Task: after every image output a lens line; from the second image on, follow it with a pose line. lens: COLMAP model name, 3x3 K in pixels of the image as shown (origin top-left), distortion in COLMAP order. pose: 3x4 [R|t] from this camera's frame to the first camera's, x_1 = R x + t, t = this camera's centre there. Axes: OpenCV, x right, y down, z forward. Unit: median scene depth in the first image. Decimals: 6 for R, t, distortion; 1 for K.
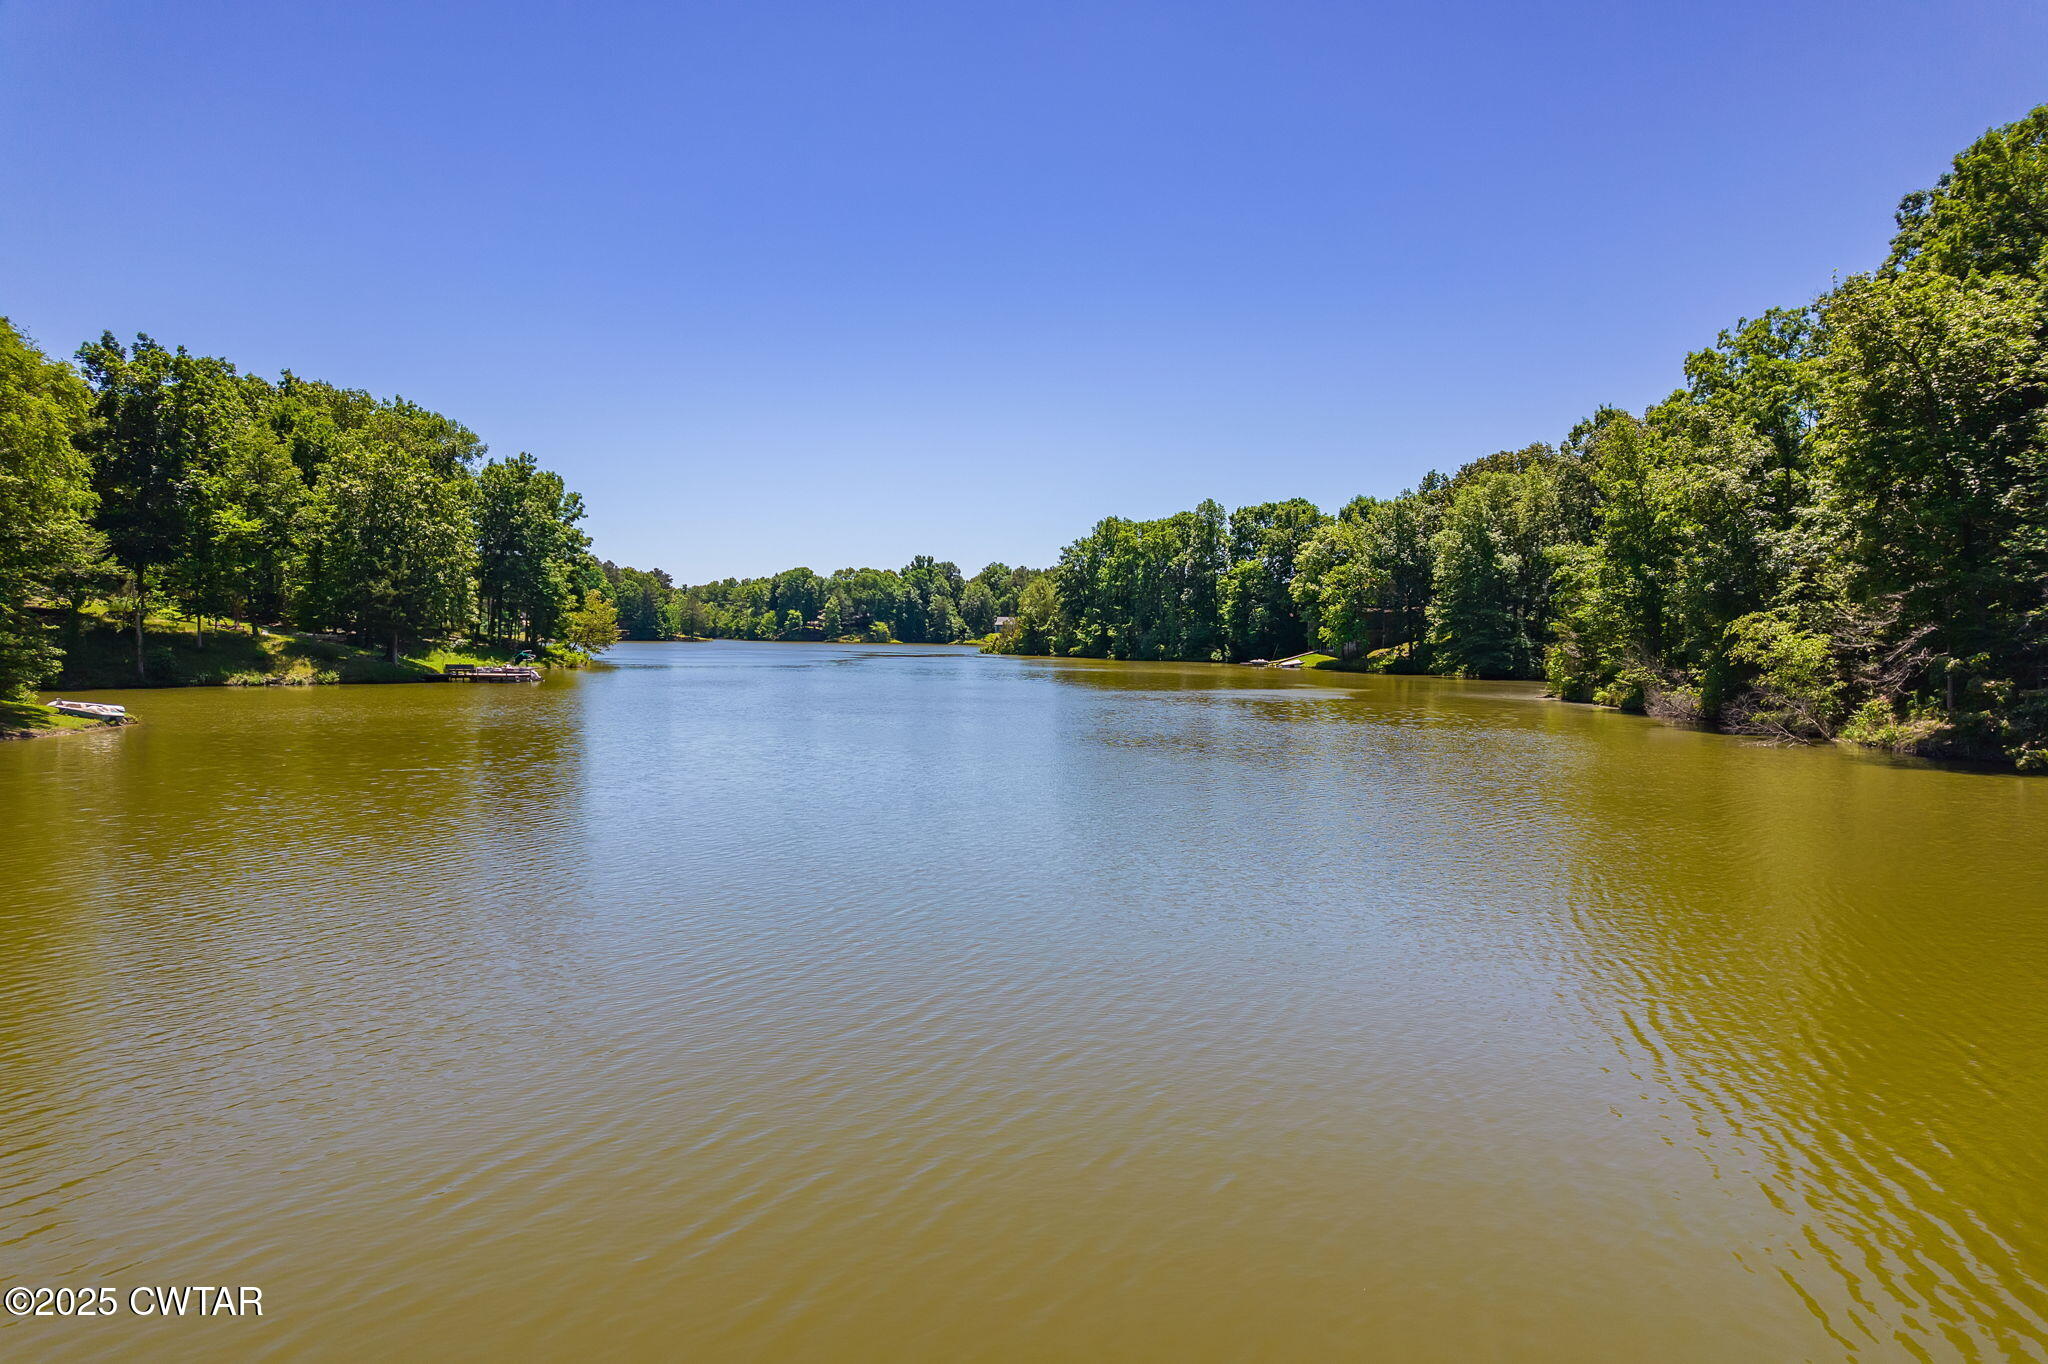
lens RADIAL K [[1309.7, 0, 1028.9], [0, 1309.7, 700.6], [0, 0, 1]] dist [-0.069379, 0.058773]
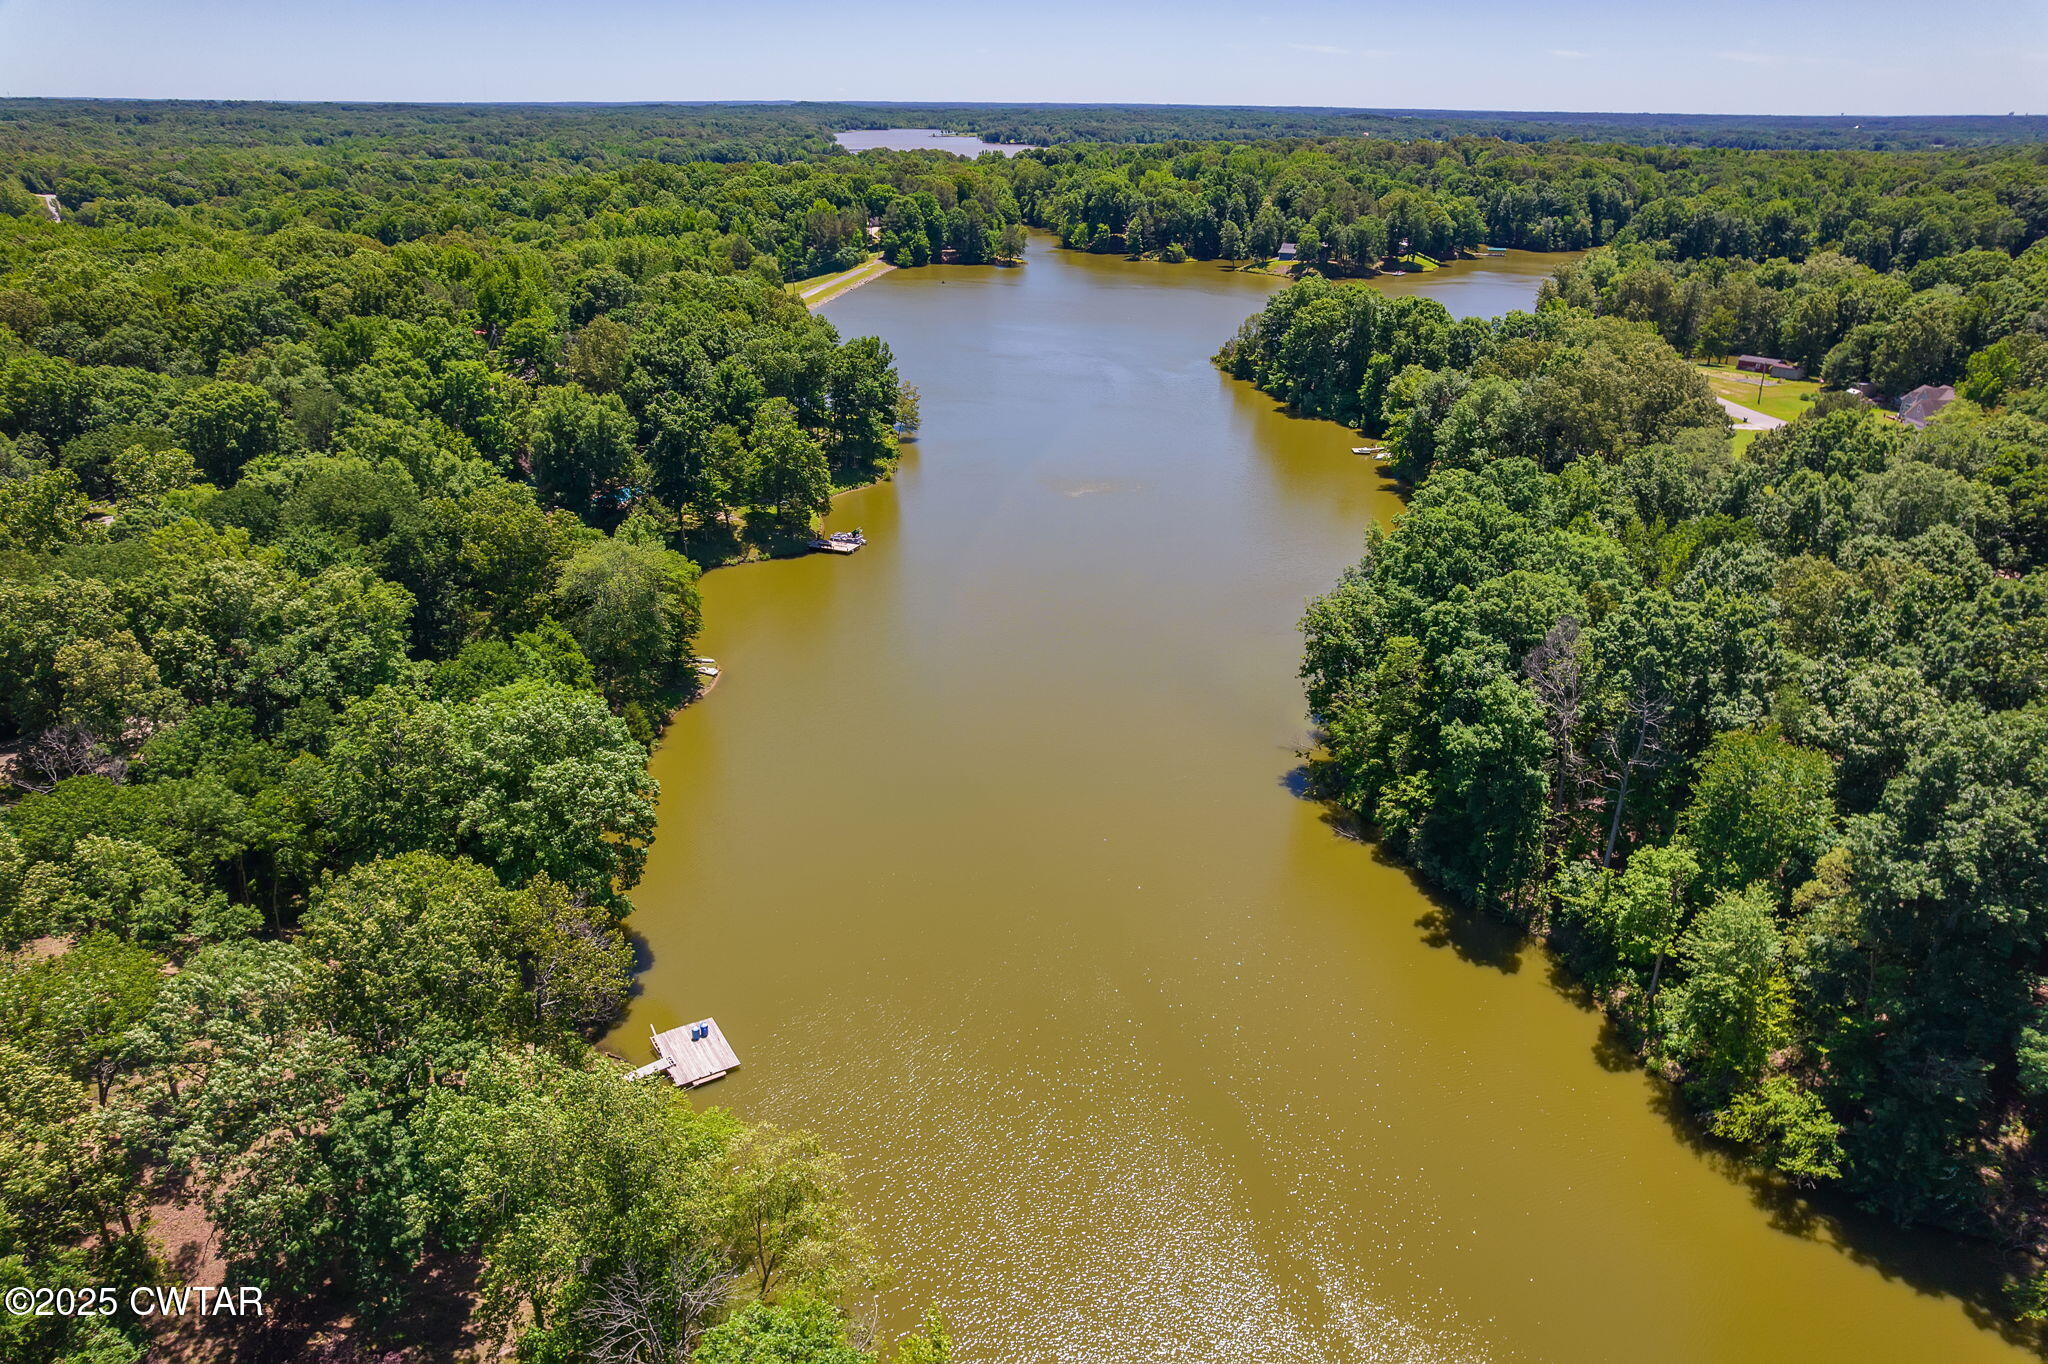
lens RADIAL K [[1306.1, 0, 1026.7], [0, 1306.1, 727.5], [0, 0, 1]] dist [-0.073148, 0.061033]
pose [[0.963836, 0.108847, -0.243254, 0.179384], [-0.004920, 0.919898, 0.392126, -0.267202], [0.266450, -0.376748, 0.887167, -0.380788]]
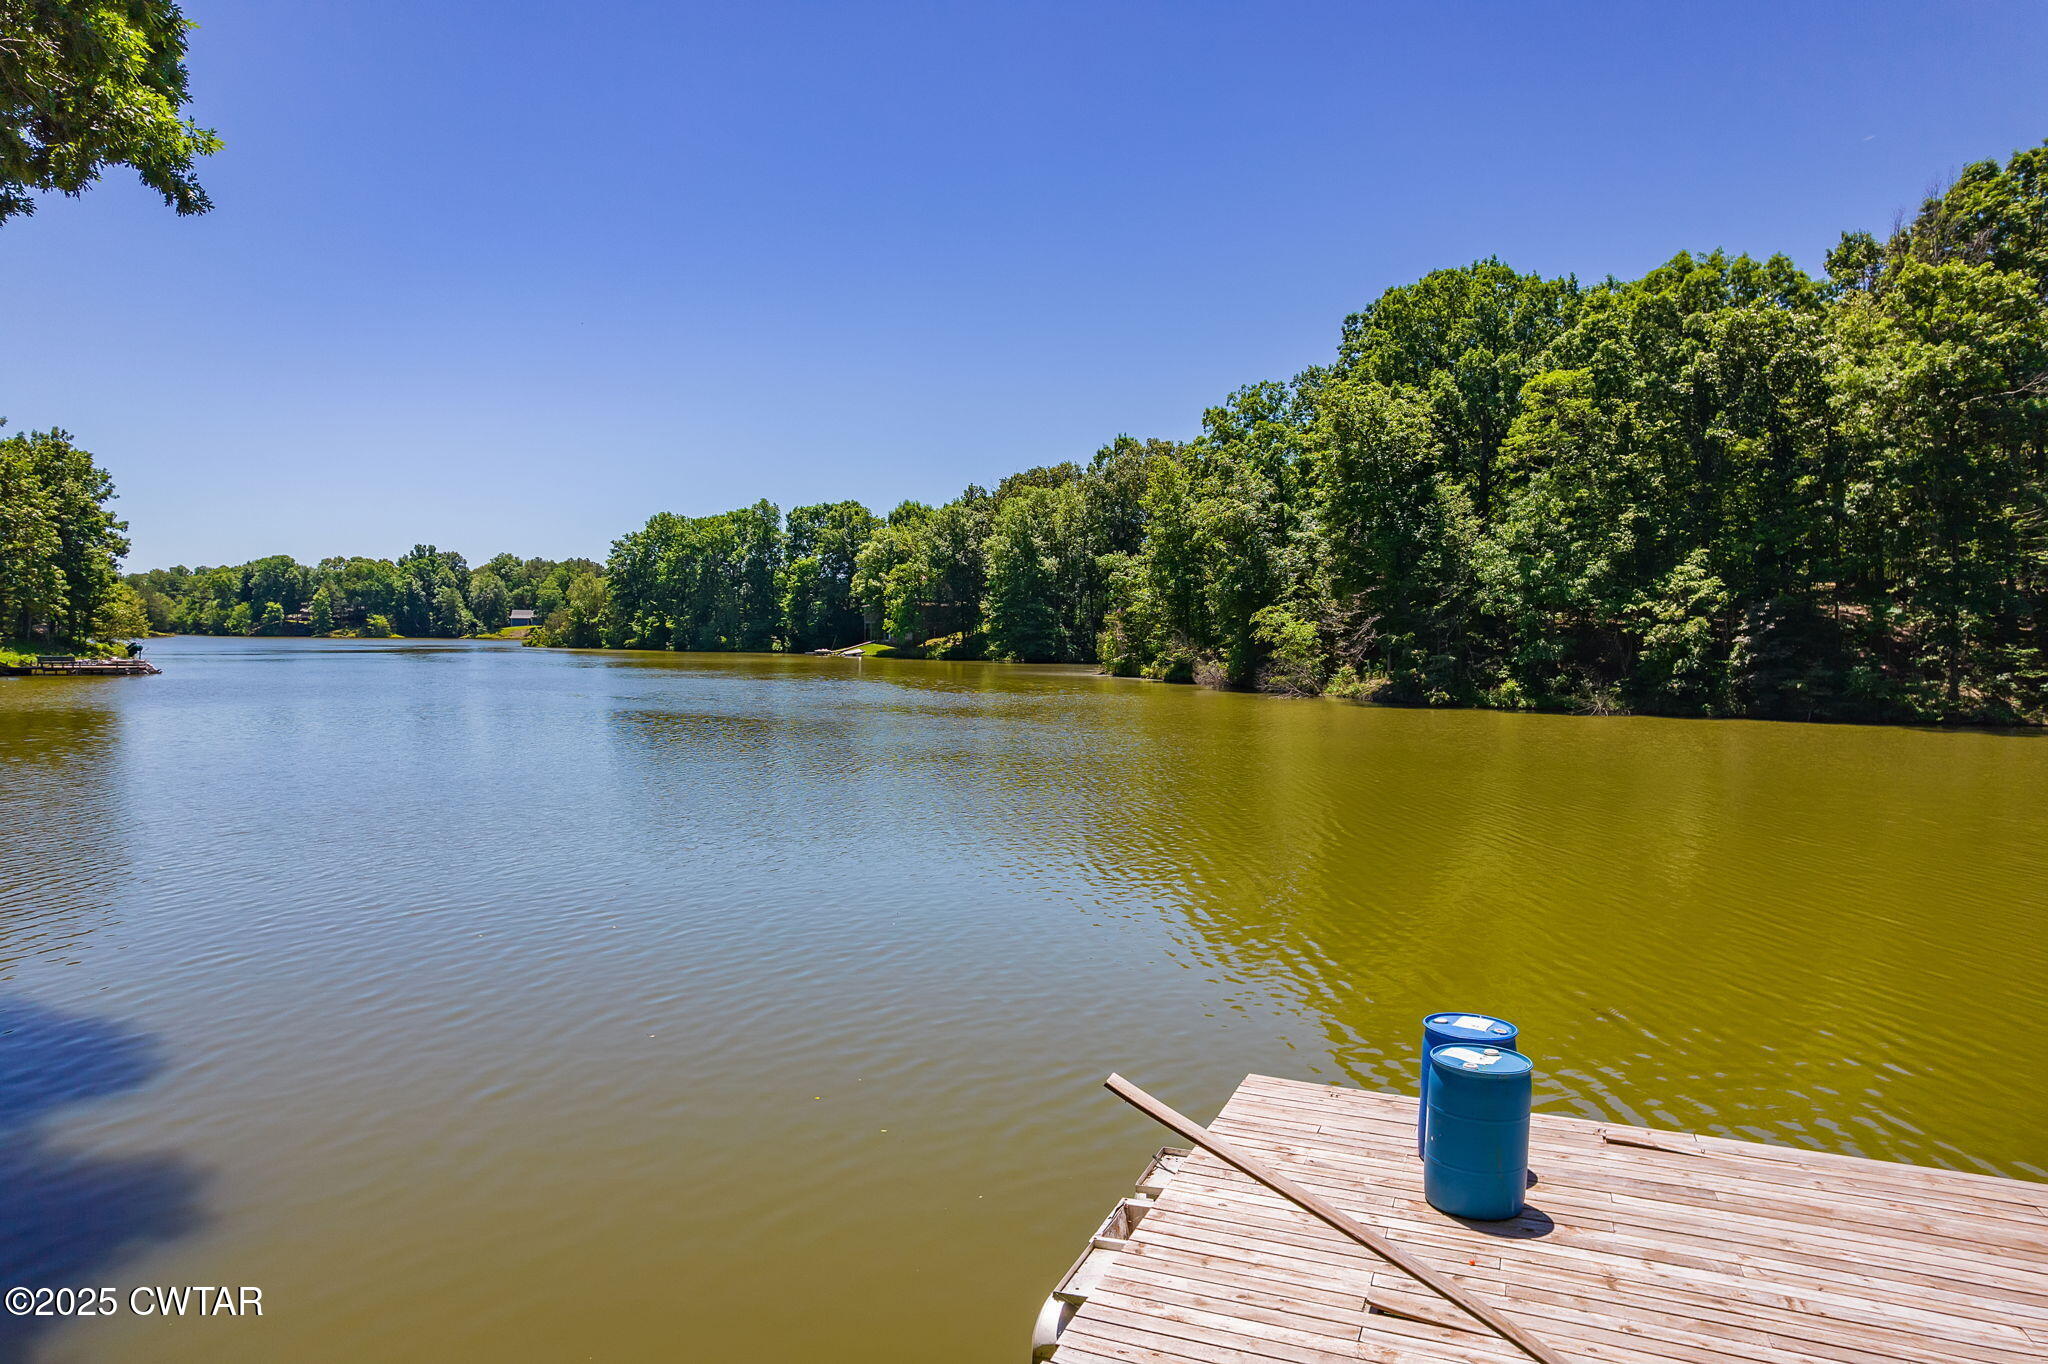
lens RADIAL K [[1306.1, 0, 1026.7], [0, 1306.1, 727.5], [0, 0, 1]] dist [-0.073148, 0.061033]
pose [[0.928790, -0.027719, 0.369570, -0.062045], [0.018376, 0.999417, 0.028777, 0.005326], [-0.370152, -0.019936, 0.928757, -0.066625]]
